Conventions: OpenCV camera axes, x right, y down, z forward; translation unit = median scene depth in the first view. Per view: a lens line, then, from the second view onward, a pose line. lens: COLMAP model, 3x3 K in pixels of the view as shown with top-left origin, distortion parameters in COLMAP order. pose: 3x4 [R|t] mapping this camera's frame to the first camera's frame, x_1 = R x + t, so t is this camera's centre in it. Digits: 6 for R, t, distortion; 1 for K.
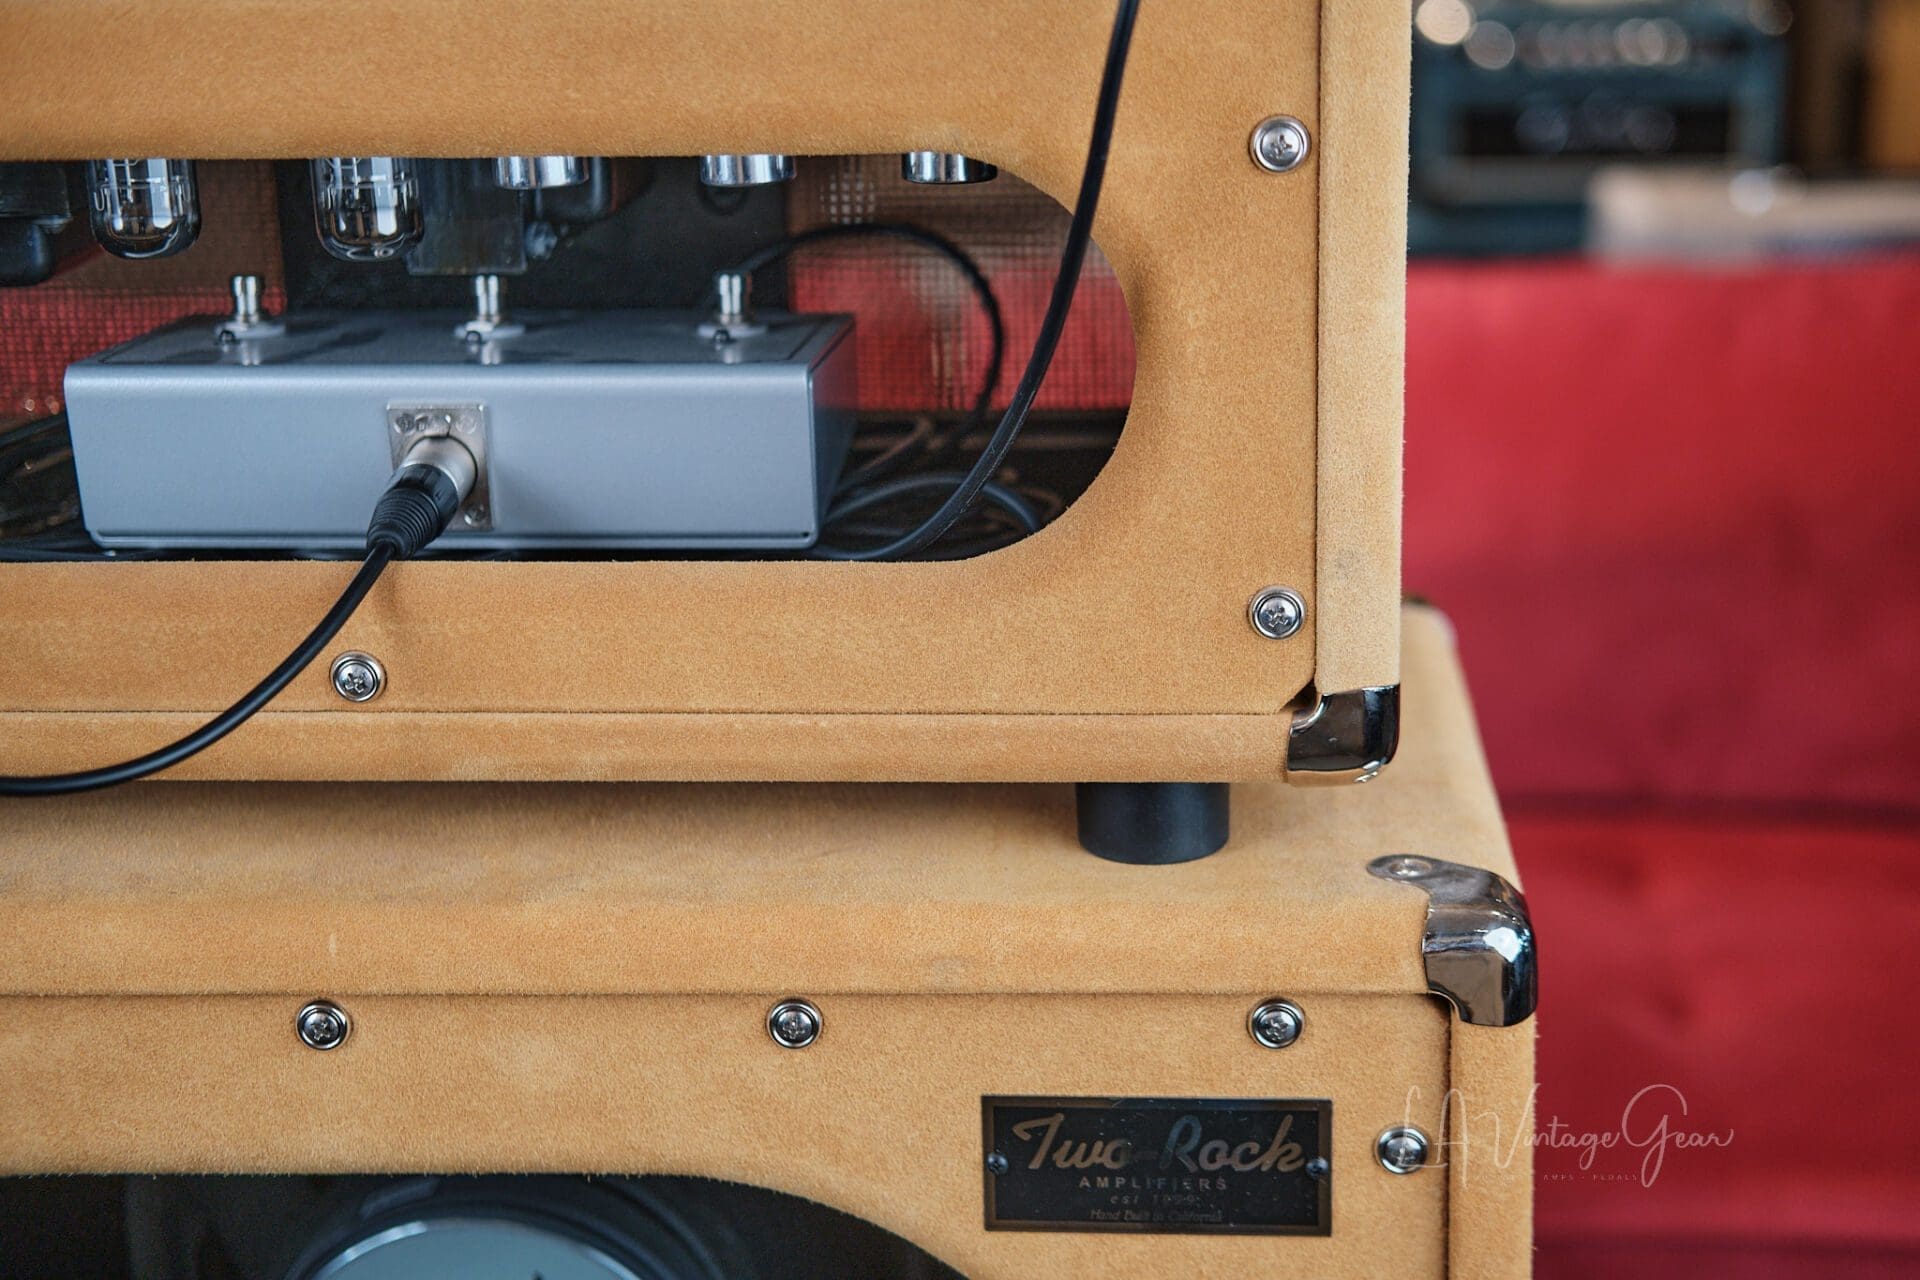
lens RADIAL K [[3141.3, 0, 947.6], [0, 3141.3, 612.0], [0, 0, 1]] dist [0.112401, 0.077753]
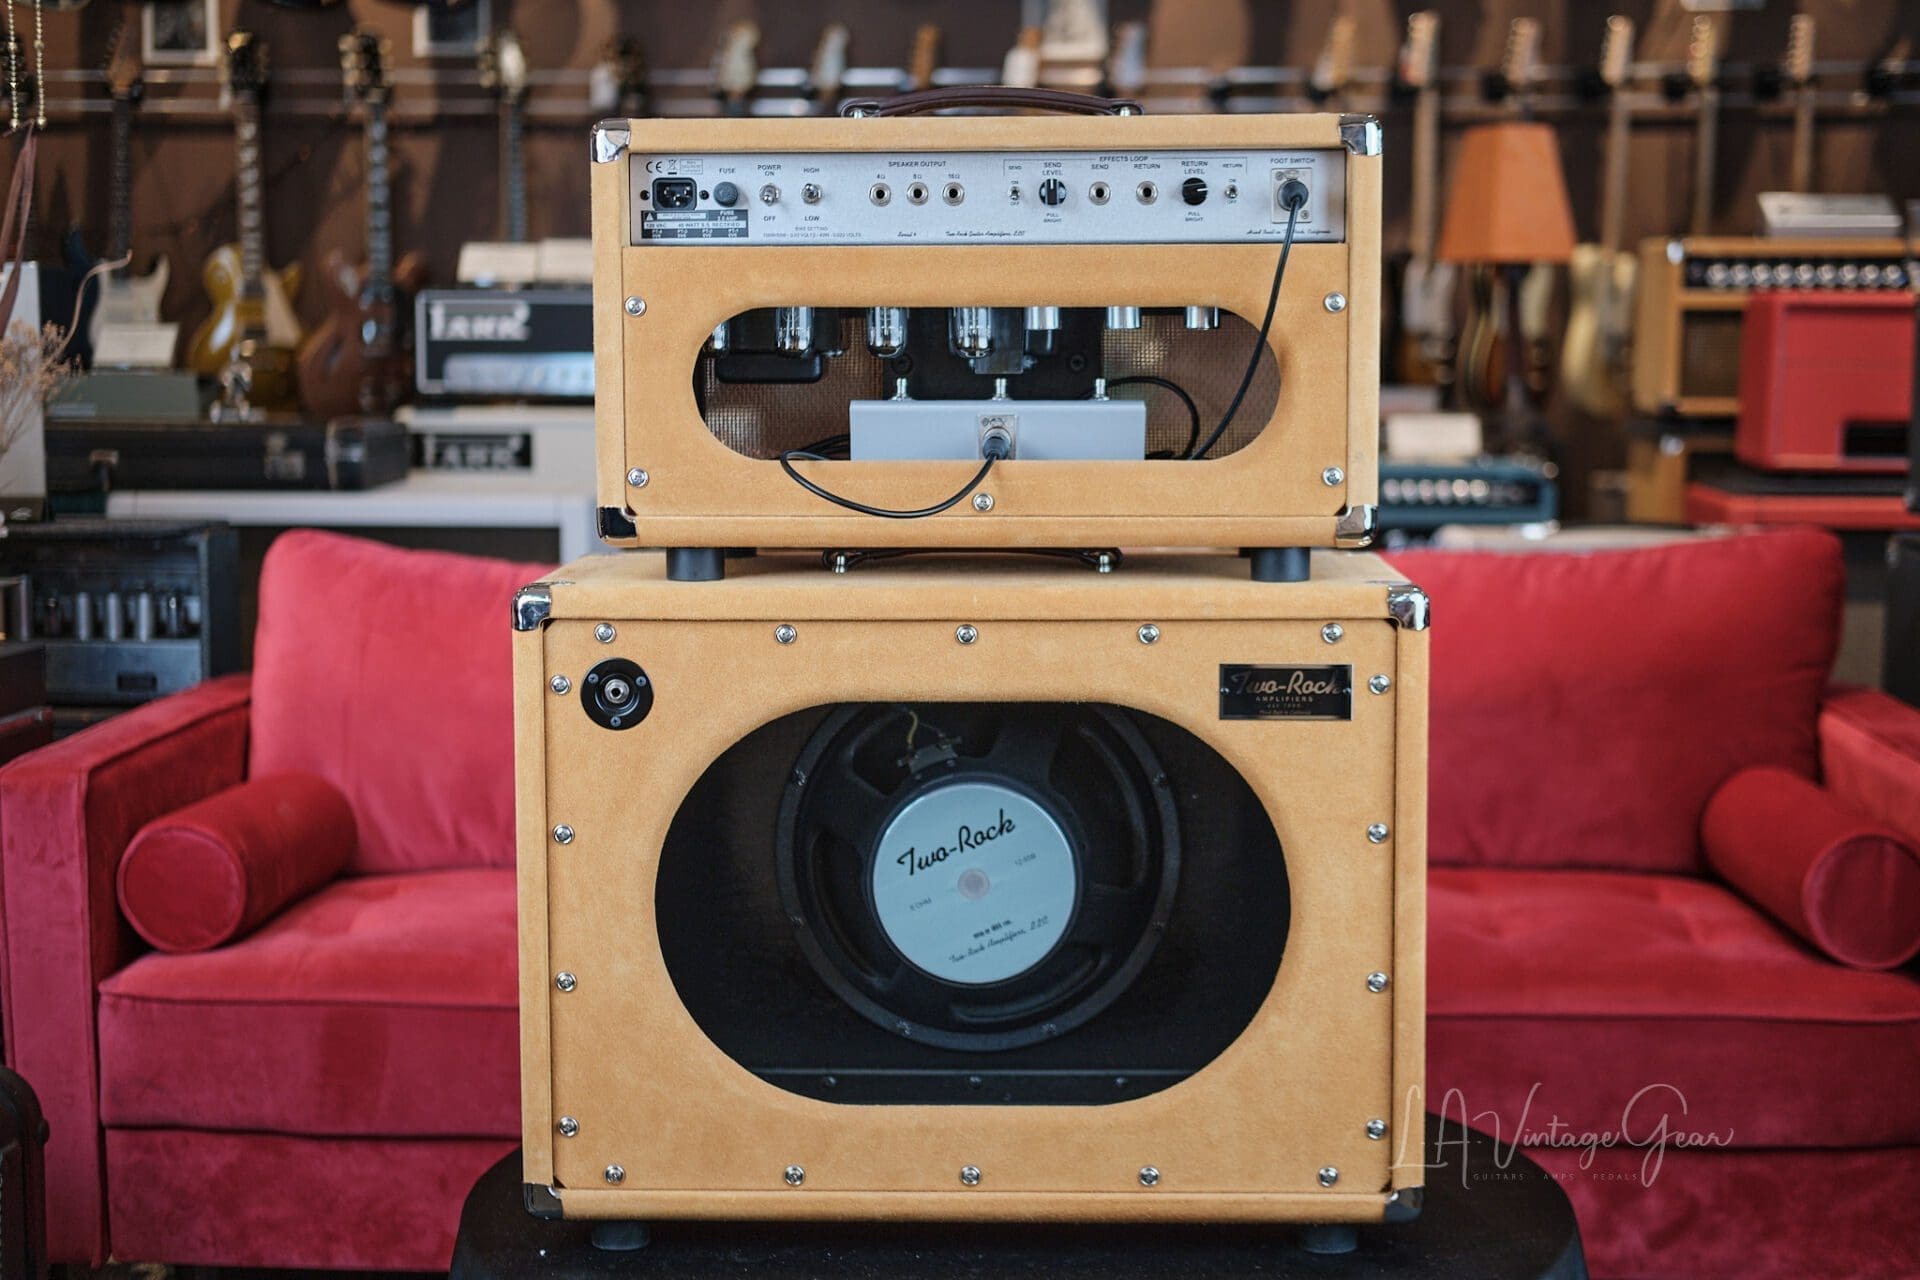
lens RADIAL K [[3100.9, 0, 923.8], [0, 3100.9, 667.2], [0, 0, 1]] dist [0.037419, 0.212144]
pose [[0.999053, 0.017493, 0.039833, -0.338694], [-0.010709, 0.986310, -0.164556, 0.585546], [-0.042167, 0.163973, 0.985563, -1.536557]]
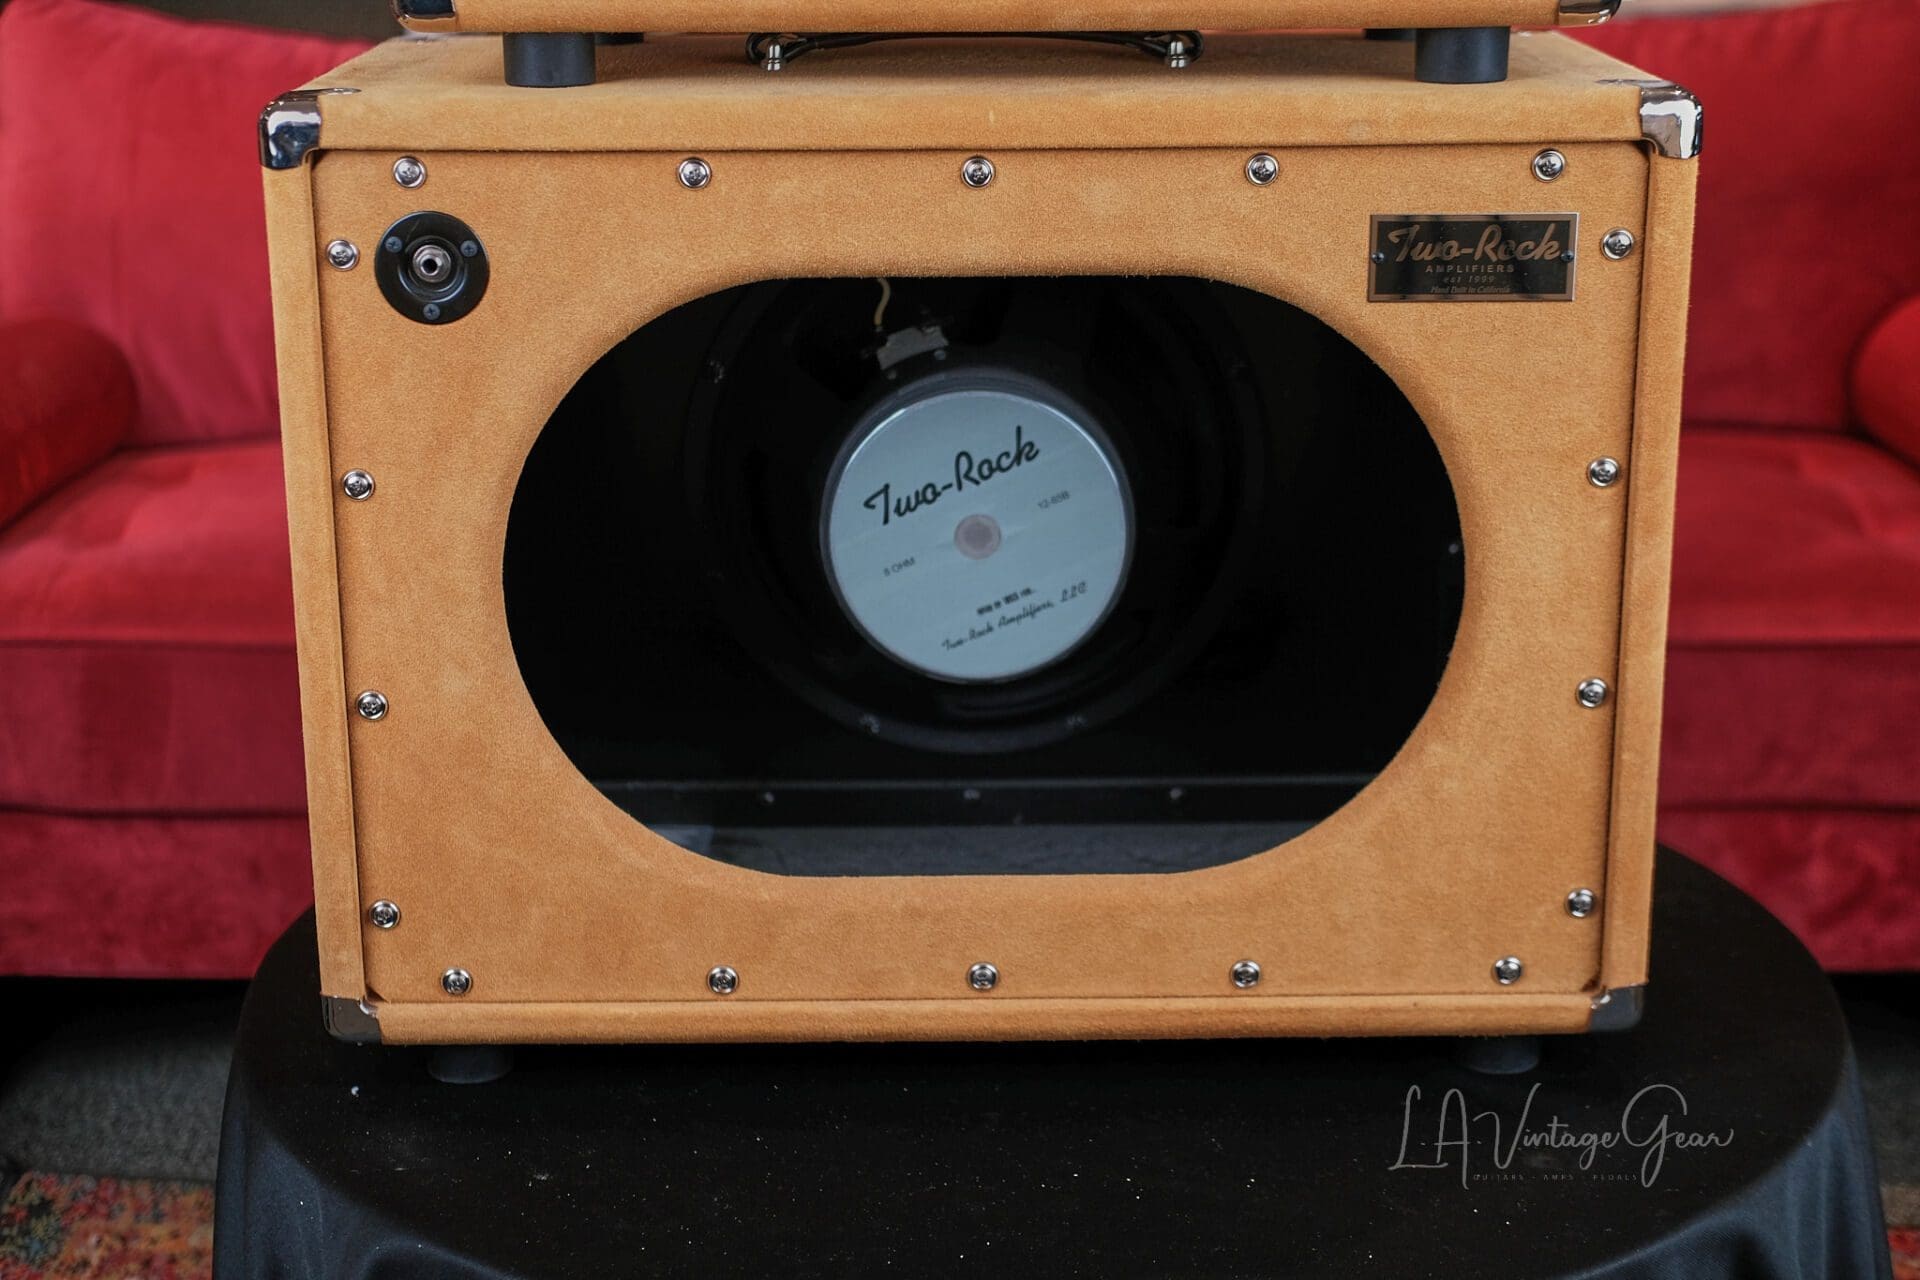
lens RADIAL K [[3061.9, 0, 935.1], [0, 3061.9, 666.1], [0, 0, 1]] dist [0.041661, 0.190321]
pose [[0.996869, -0.002890, 0.079017, -0.353220], [0.002175, 0.999956, 0.009136, 0.380879], [-0.079040, -0.008935, 0.996831, -0.622008]]
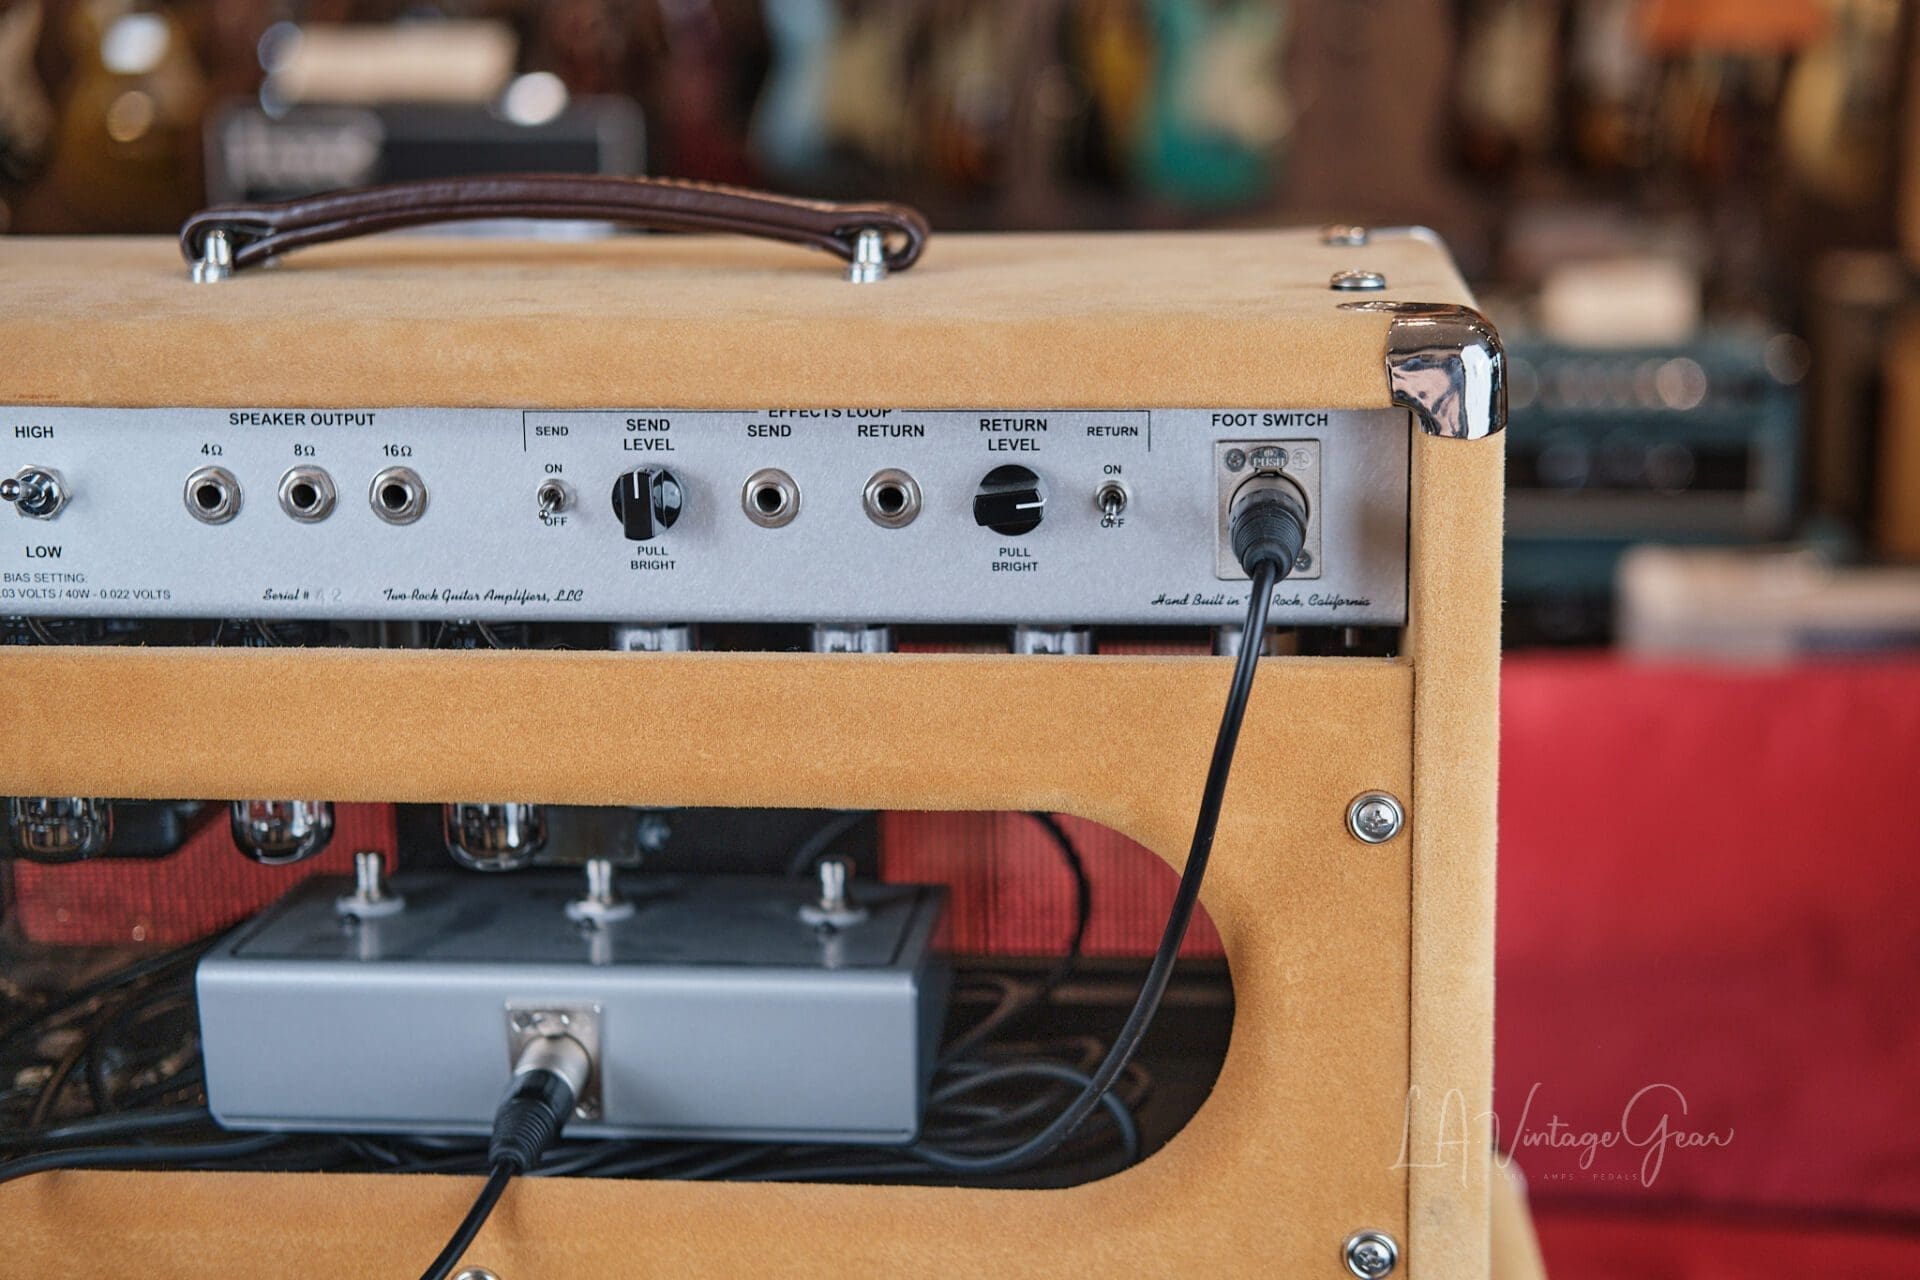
lens RADIAL K [[3141.3, 0, 947.6], [0, 3141.3, 612.0], [0, 0, 1]] dist [0.112401, 0.077753]
pose [[0.999919, 0.012609, -0.001645, -0.033985], [-0.012692, 0.997575, -0.068432, -0.132900], [0.000778, 0.068447, 0.997654, -0.050106]]
